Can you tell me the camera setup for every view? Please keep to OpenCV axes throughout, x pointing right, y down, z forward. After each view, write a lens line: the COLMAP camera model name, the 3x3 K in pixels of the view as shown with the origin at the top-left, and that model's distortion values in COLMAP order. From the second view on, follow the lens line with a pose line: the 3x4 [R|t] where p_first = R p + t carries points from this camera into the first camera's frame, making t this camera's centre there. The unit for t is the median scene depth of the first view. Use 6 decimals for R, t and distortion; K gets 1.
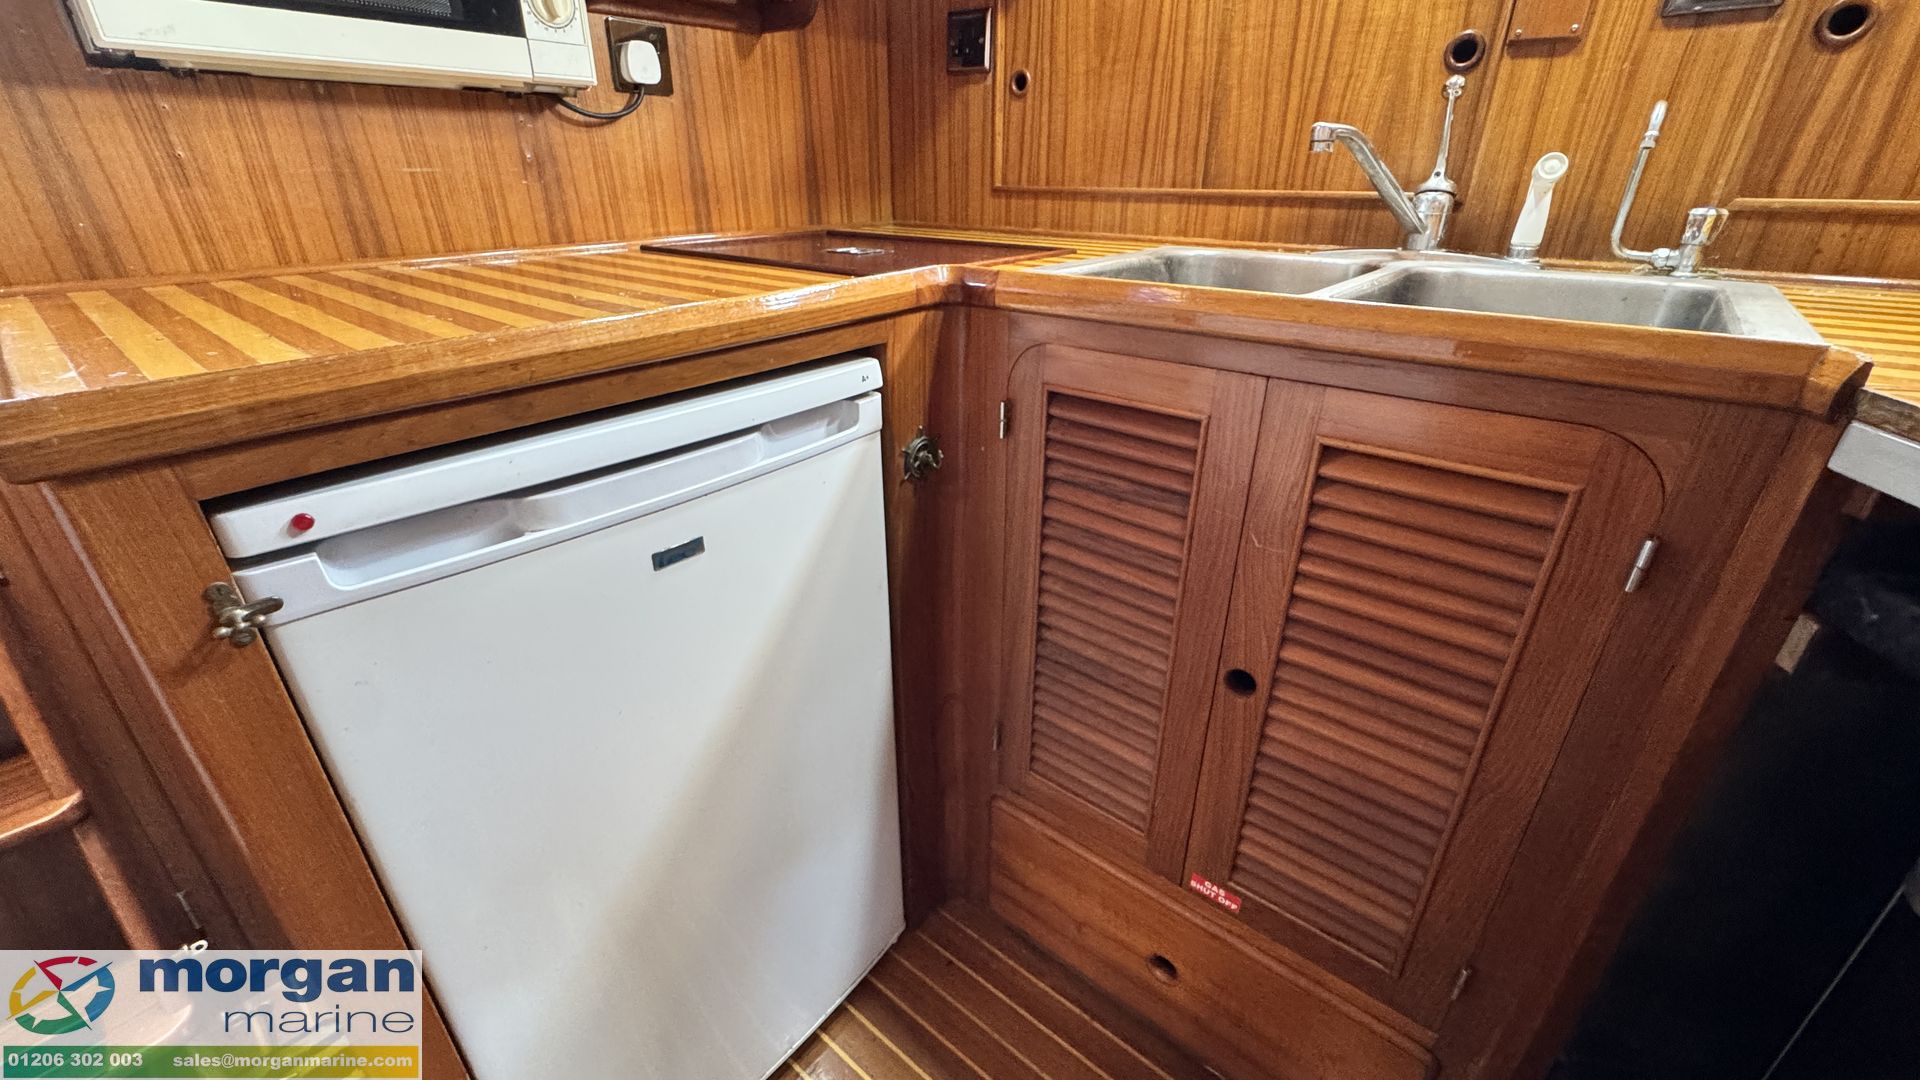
lens RADIAL K [[768.5, 0, 958.3], [0, 768.5, 539.8], [0, 0, 1]] dist [-0.004427, 0.000554]
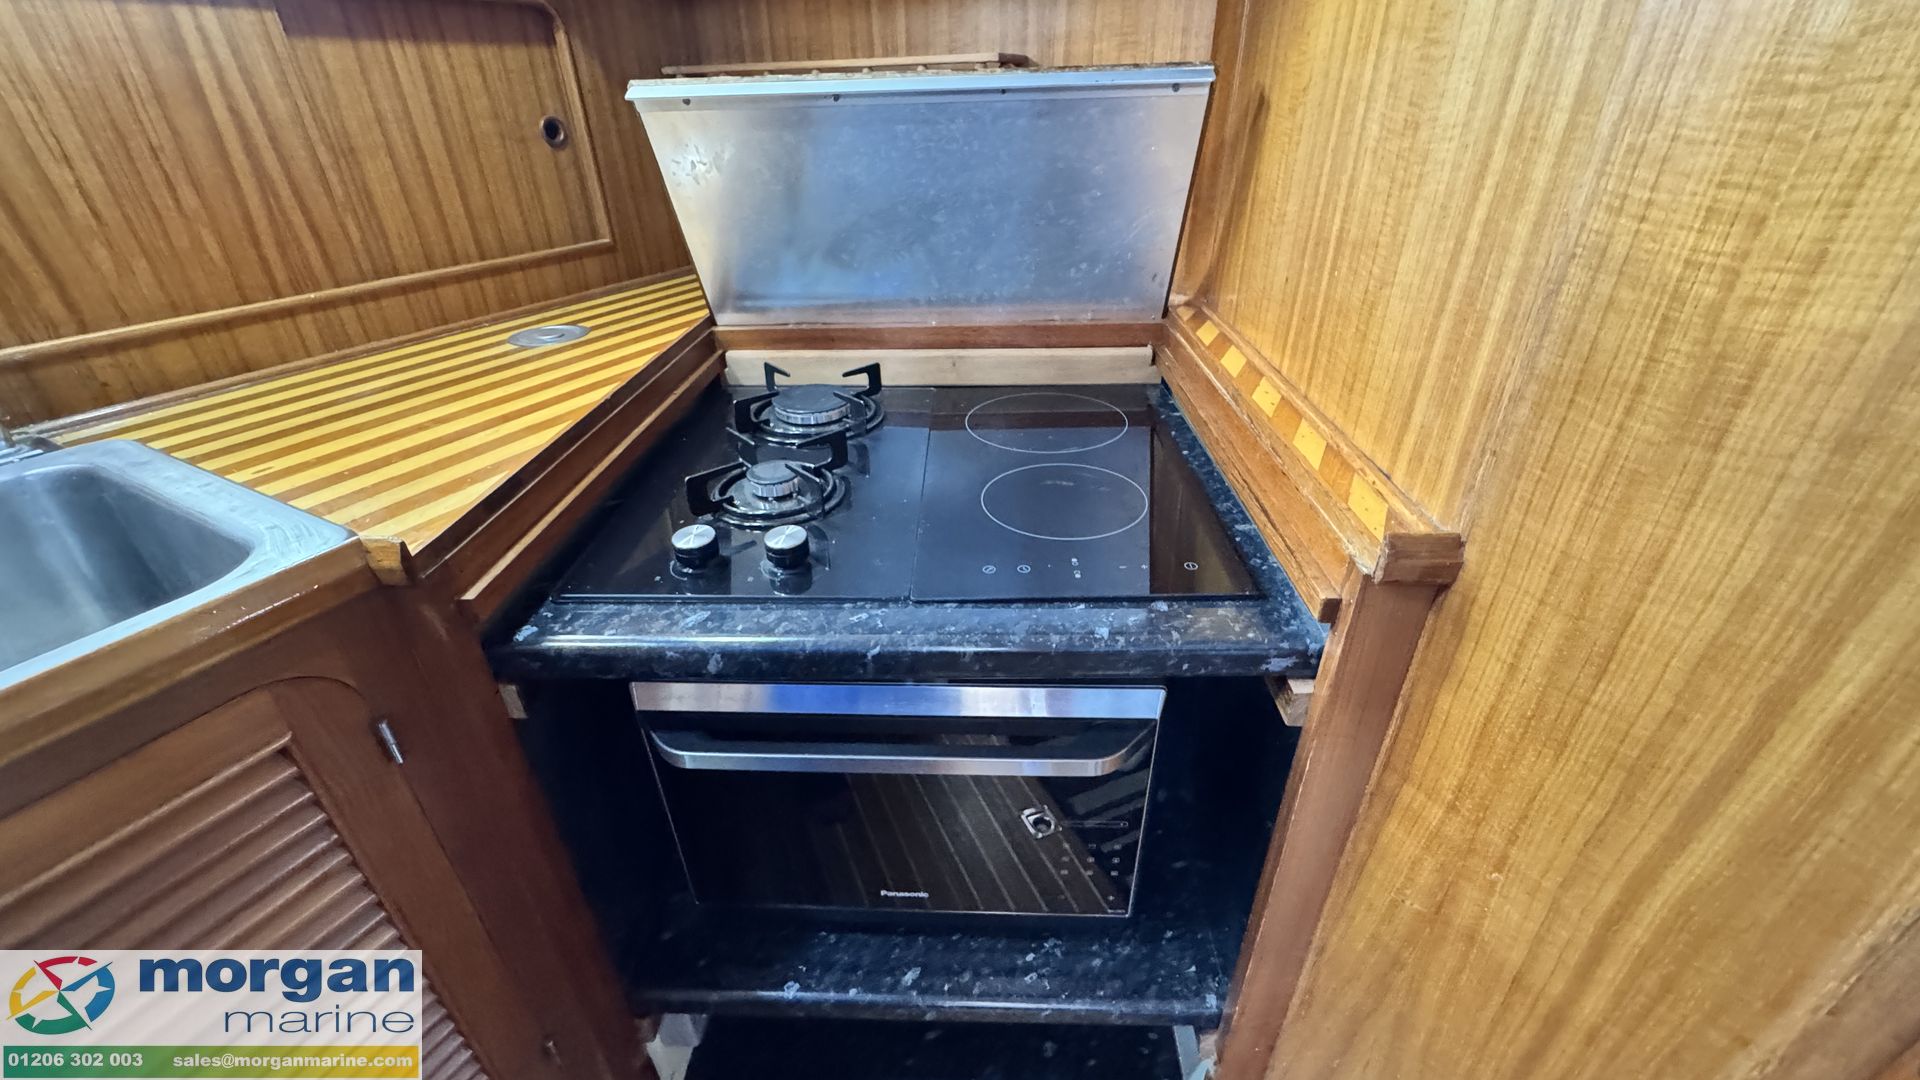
lens RADIAL K [[768.5, 0, 958.3], [0, 768.5, 539.8], [0, 0, 1]] dist [-0.004427, 0.000554]
pose [[-0.196092, -0.487191, 0.850995, -0.036132], [0.438370, 0.732740, 0.520503, -0.230104], [-0.877143, 0.475117, 0.069886, 0.044788]]
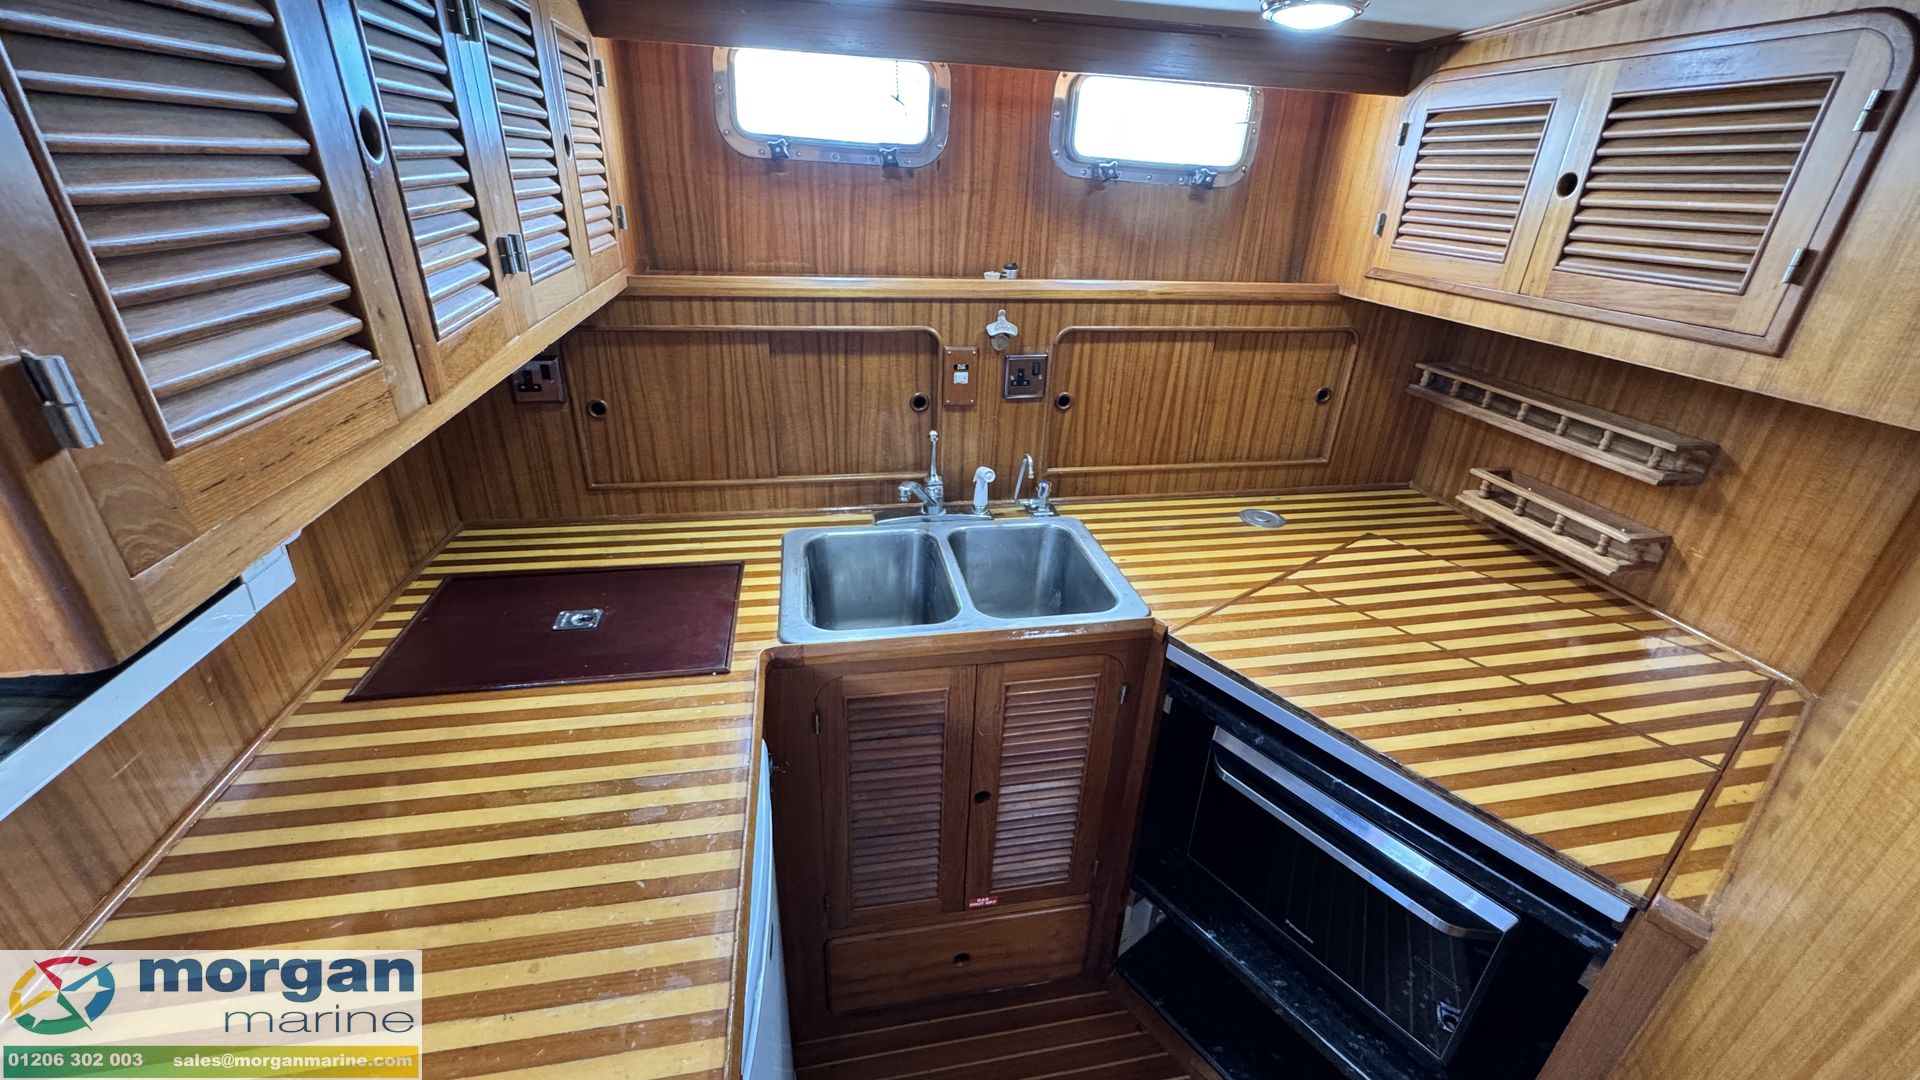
lens RADIAL K [[768.5, 0, 958.3], [0, 768.5, 539.8], [0, 0, 1]] dist [-0.004427, 0.000554]
pose [[0.635019, -0.317353, 0.704299, -0.680822], [0.302338, 0.941092, 0.151453, -0.608814], [-0.710874, 0.116761, 0.693559, -0.287087]]
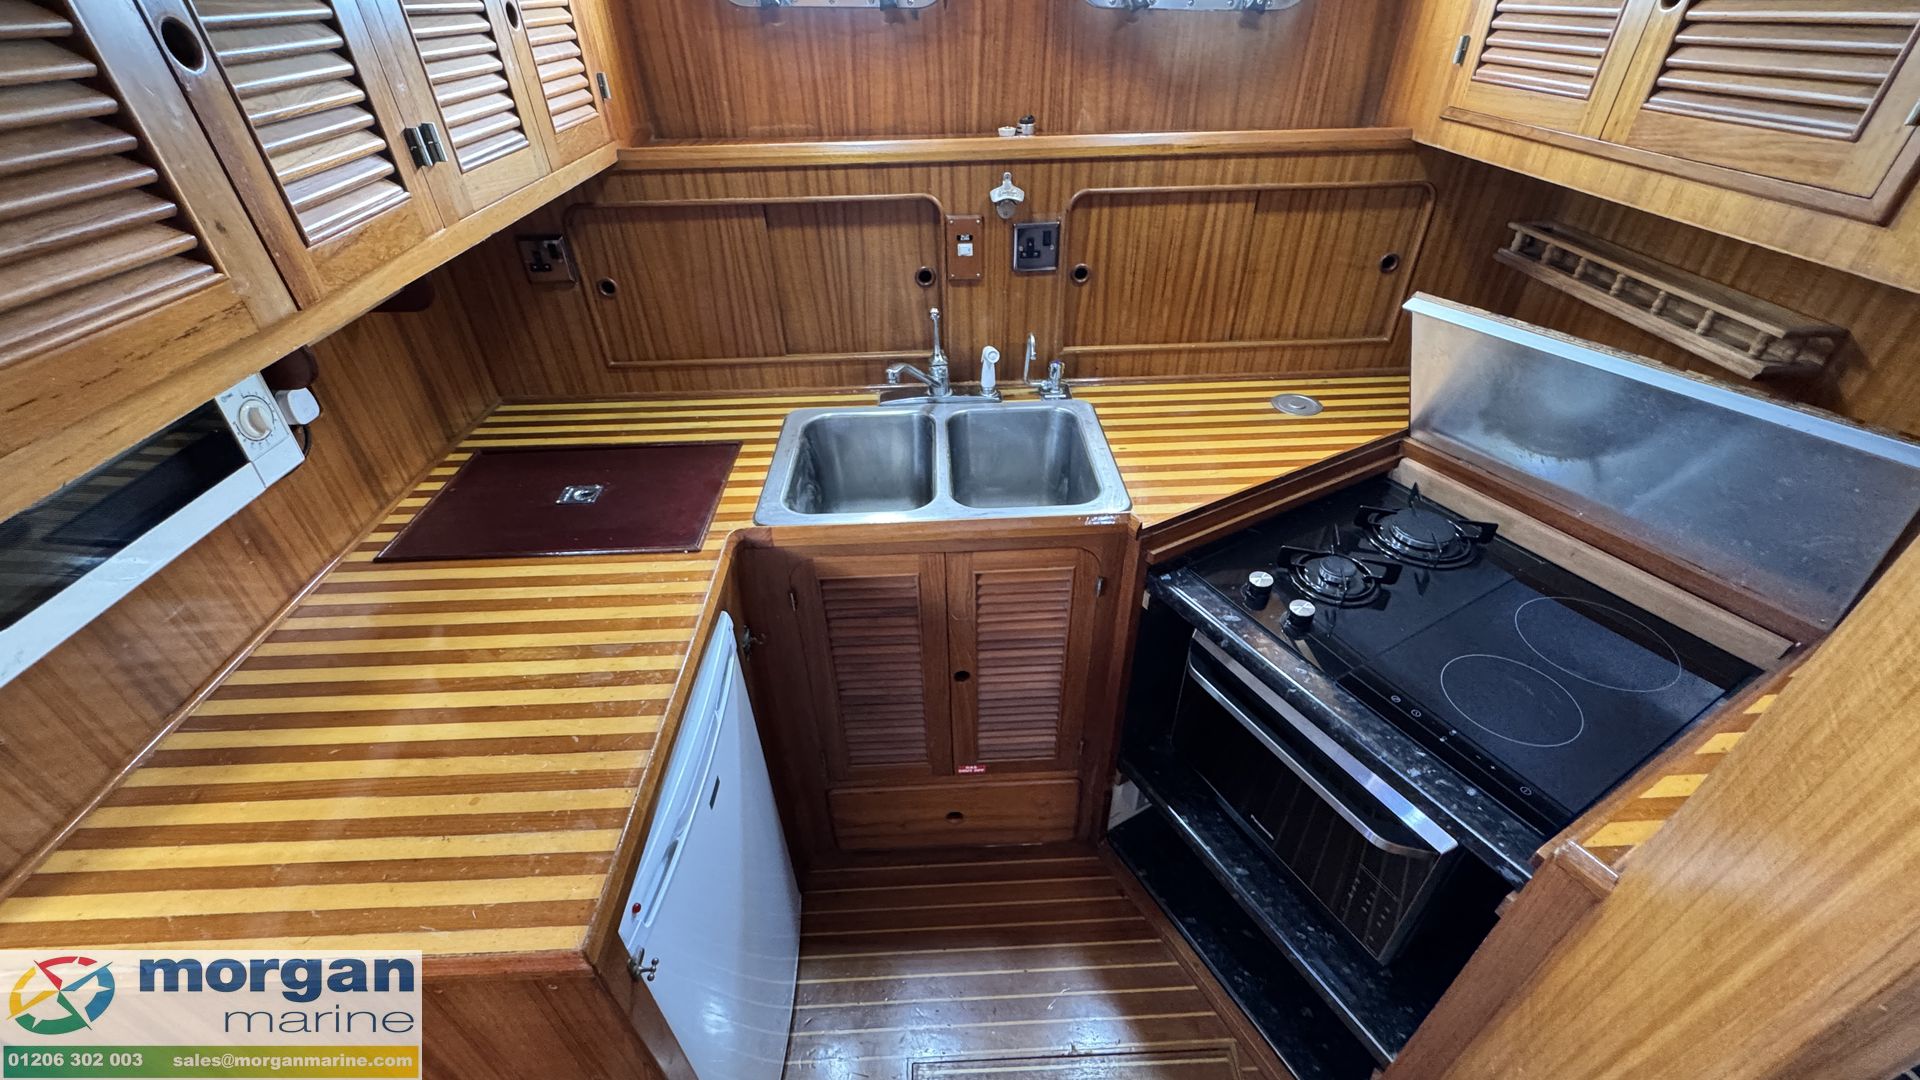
lens RADIAL K [[768.5, 0, 958.3], [0, 768.5, 539.8], [0, 0, 1]] dist [-0.004427, 0.000554]
pose [[0.743207, -0.404480, 0.532953, -0.462539], [0.306489, 0.913896, 0.266192, -0.560965], [-0.594733, -0.034491, 0.803183, -0.471093]]
